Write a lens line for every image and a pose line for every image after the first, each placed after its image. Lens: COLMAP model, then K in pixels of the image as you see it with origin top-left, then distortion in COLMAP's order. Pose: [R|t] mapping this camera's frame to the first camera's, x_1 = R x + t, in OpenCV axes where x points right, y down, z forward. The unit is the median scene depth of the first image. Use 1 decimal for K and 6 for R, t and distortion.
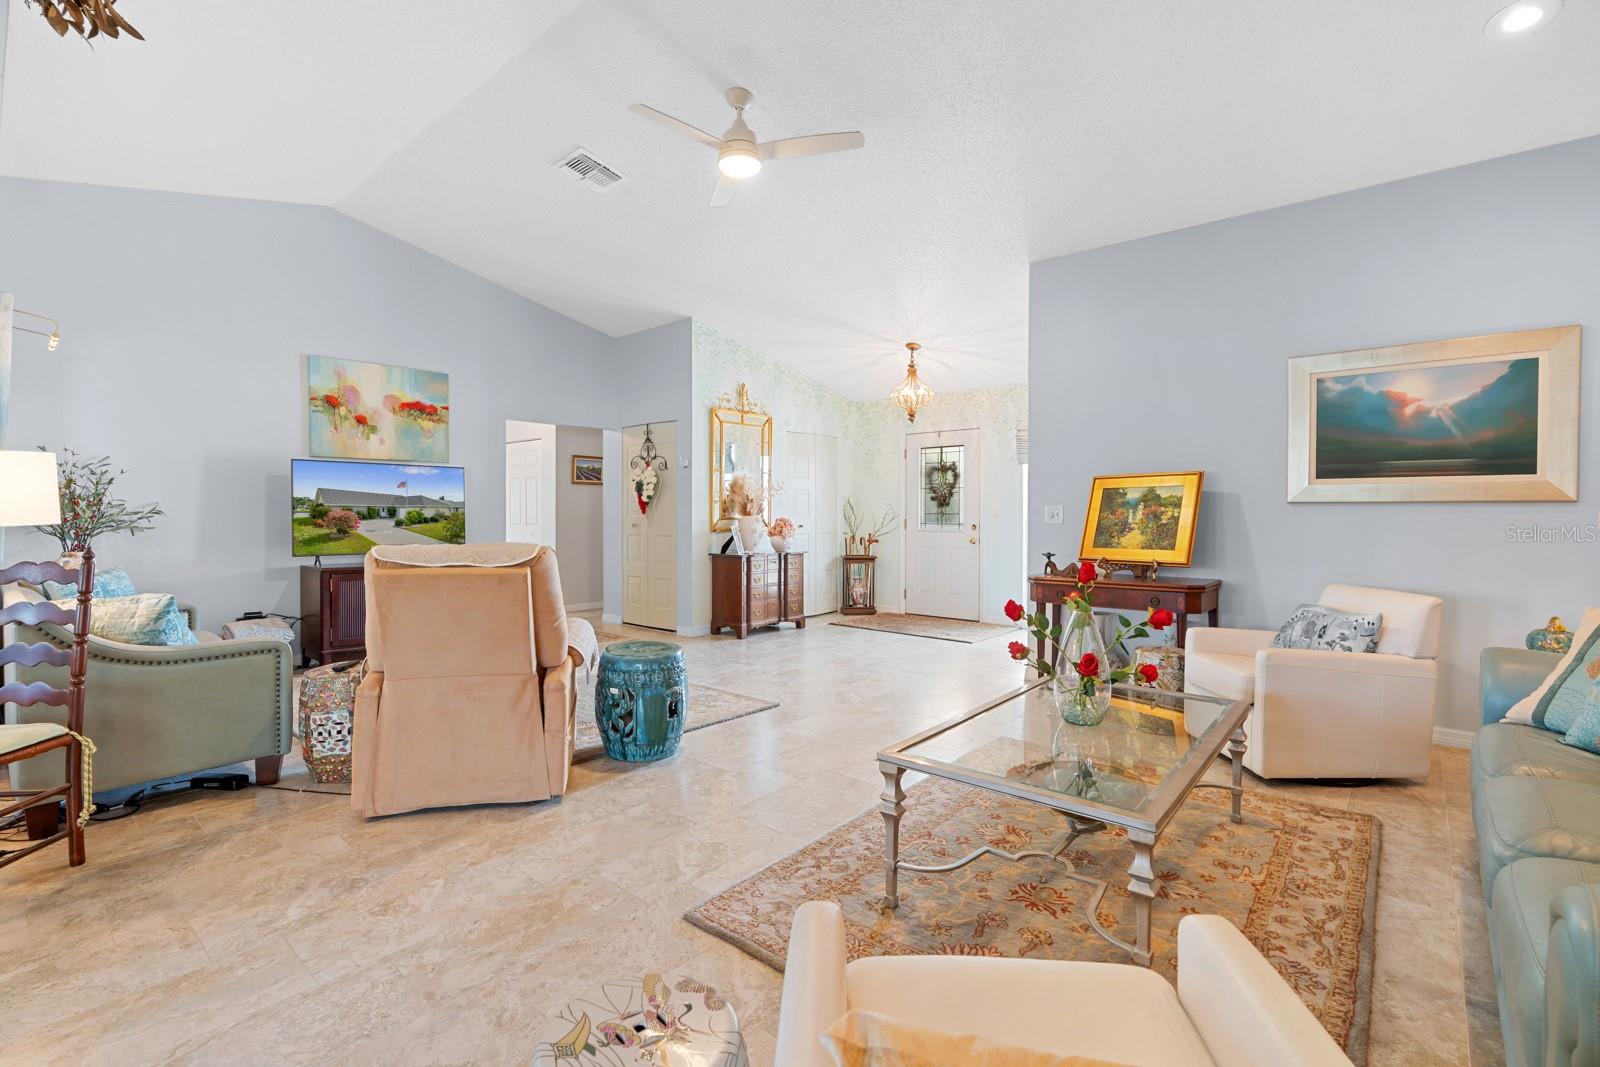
lens RADIAL K [[723.8, 0, 807.0], [0, 723.8, 510.1], [0, 0, 1]] dist [-0.010446, 0.003868]
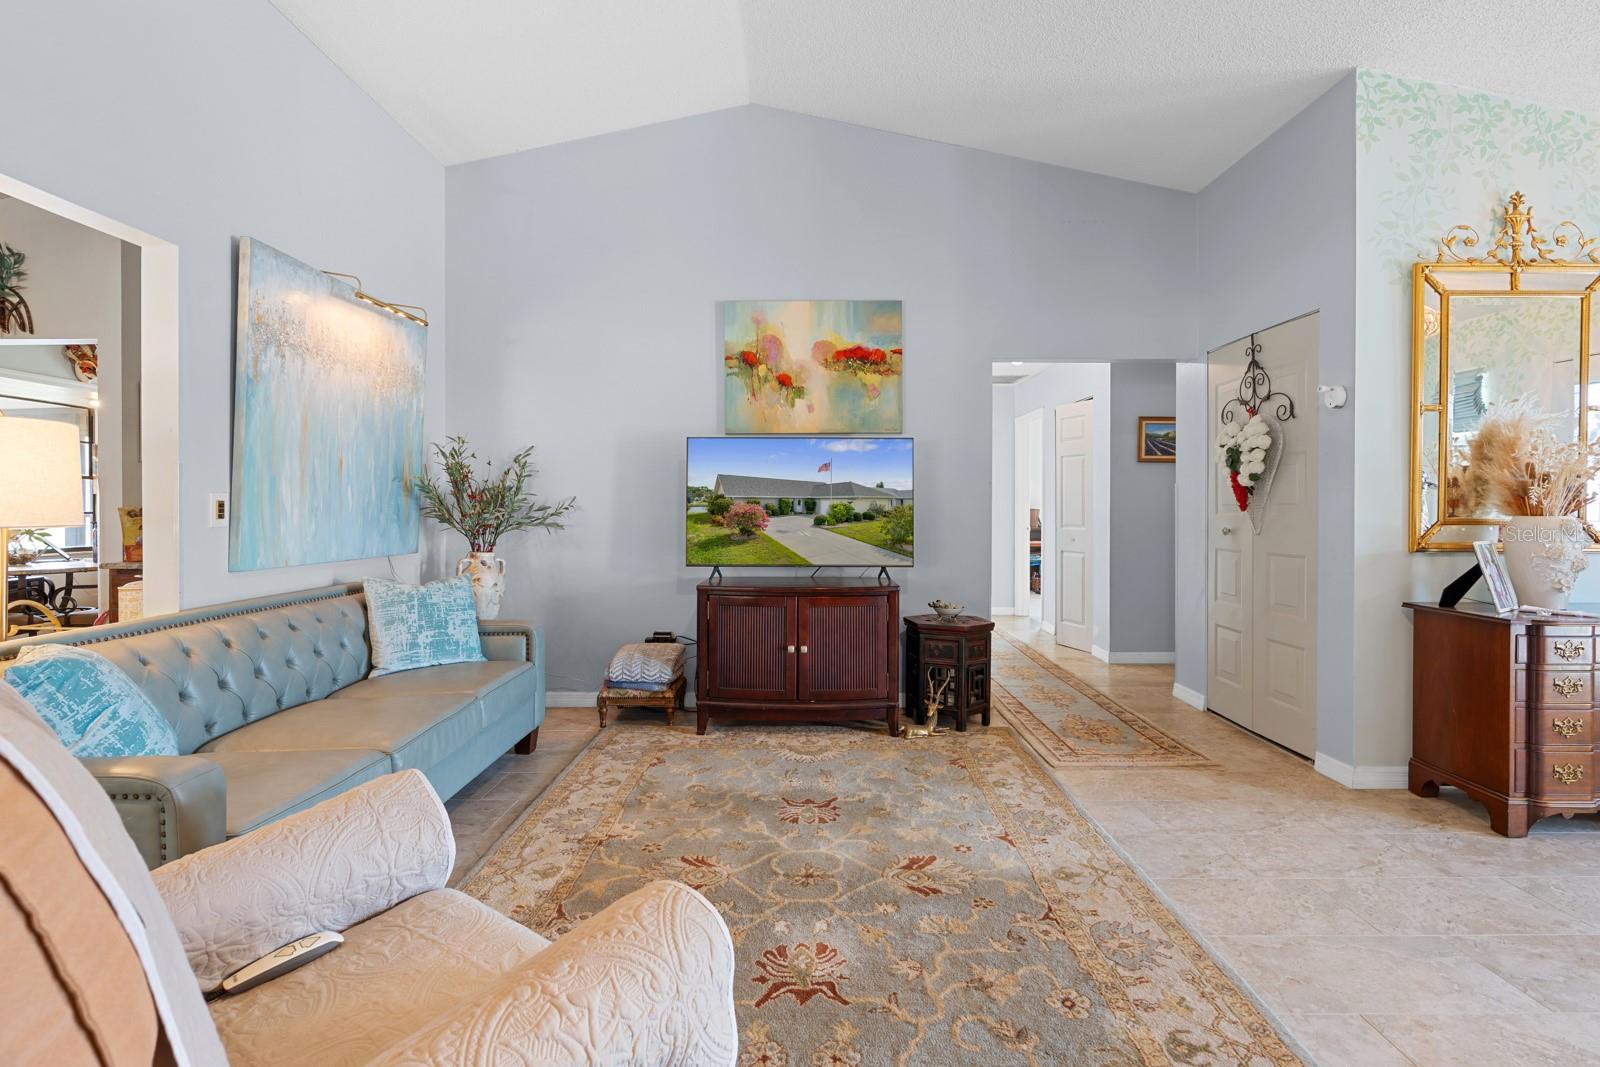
lens RADIAL K [[723.8, 0, 801.8], [0, 723.8, 509.3], [0, 0, 1]] dist [-0.010446, 0.003868]
pose [[0.646888, 0.003636, -0.762576, -0.041131], [0.002196, 0.999976, 0.006631, 0.000721], [0.762582, -0.005965, 0.646865, 0.452261]]
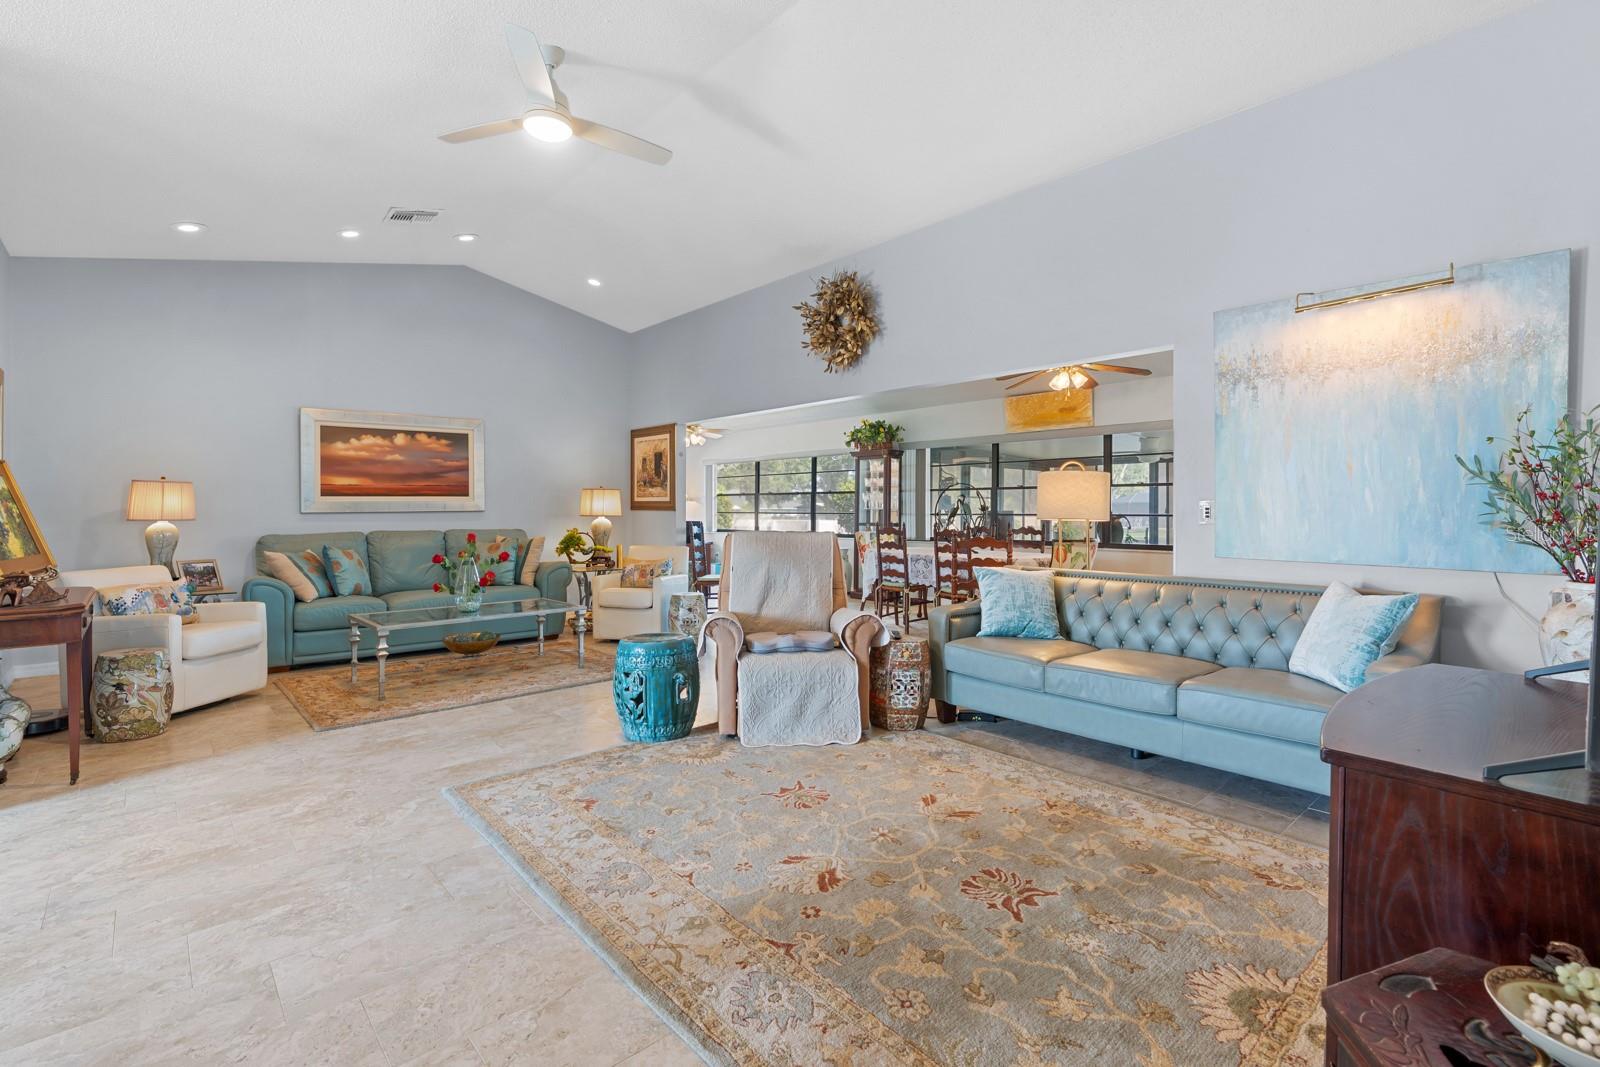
lens RADIAL K [[723.8, 0, 794.1], [0, 723.8, 526.2], [0, 0, 1]] dist [-0.010446, 0.003868]
pose [[-0.990630, -0.002073, 0.136556, -0.293906], [0.000843, 0.999773, 0.021296, 0.001340], [-0.136570, 0.021211, -0.990403, 1.039399]]
